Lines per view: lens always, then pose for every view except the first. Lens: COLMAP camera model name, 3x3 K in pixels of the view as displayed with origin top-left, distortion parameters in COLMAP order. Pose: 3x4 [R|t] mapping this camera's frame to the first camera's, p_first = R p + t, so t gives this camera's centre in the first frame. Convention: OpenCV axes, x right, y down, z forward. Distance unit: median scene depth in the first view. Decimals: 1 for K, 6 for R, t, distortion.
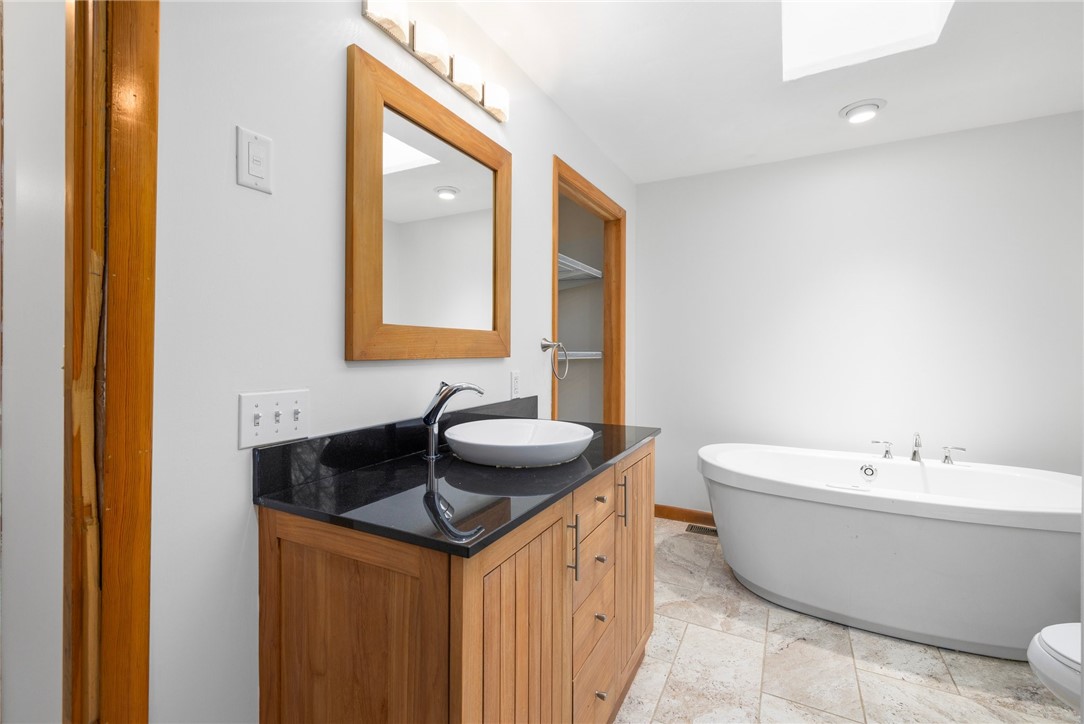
lens RADIAL K [[465.1, 0, 539.7], [0, 465.1, 357.8], [0, 0, 1]] dist [-0.014516, -0.000108]
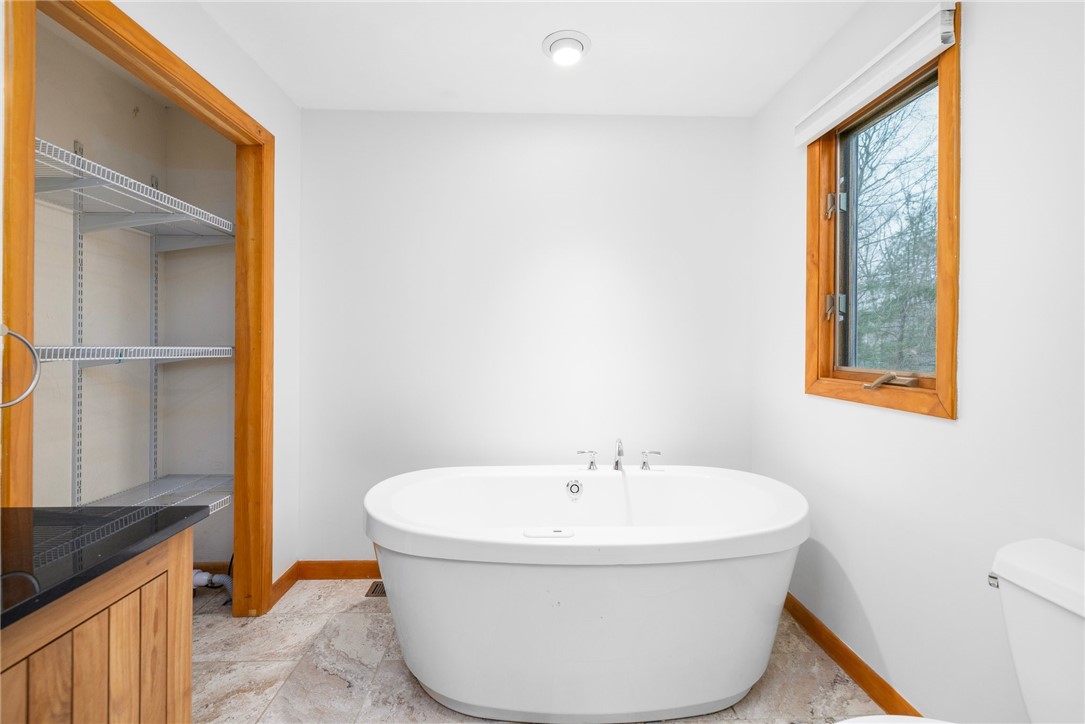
lens RADIAL K [[465.5, 0, 542.1], [0, 465.5, 354.2], [0, 0, 1]] dist [-0.014516, -0.000108]
pose [[0.857483, -0.002206, 0.514508, 0.192067], [0.001773, 0.999998, 0.001332, -0.003213], [-0.514510, -0.000230, 0.857485, 0.256175]]
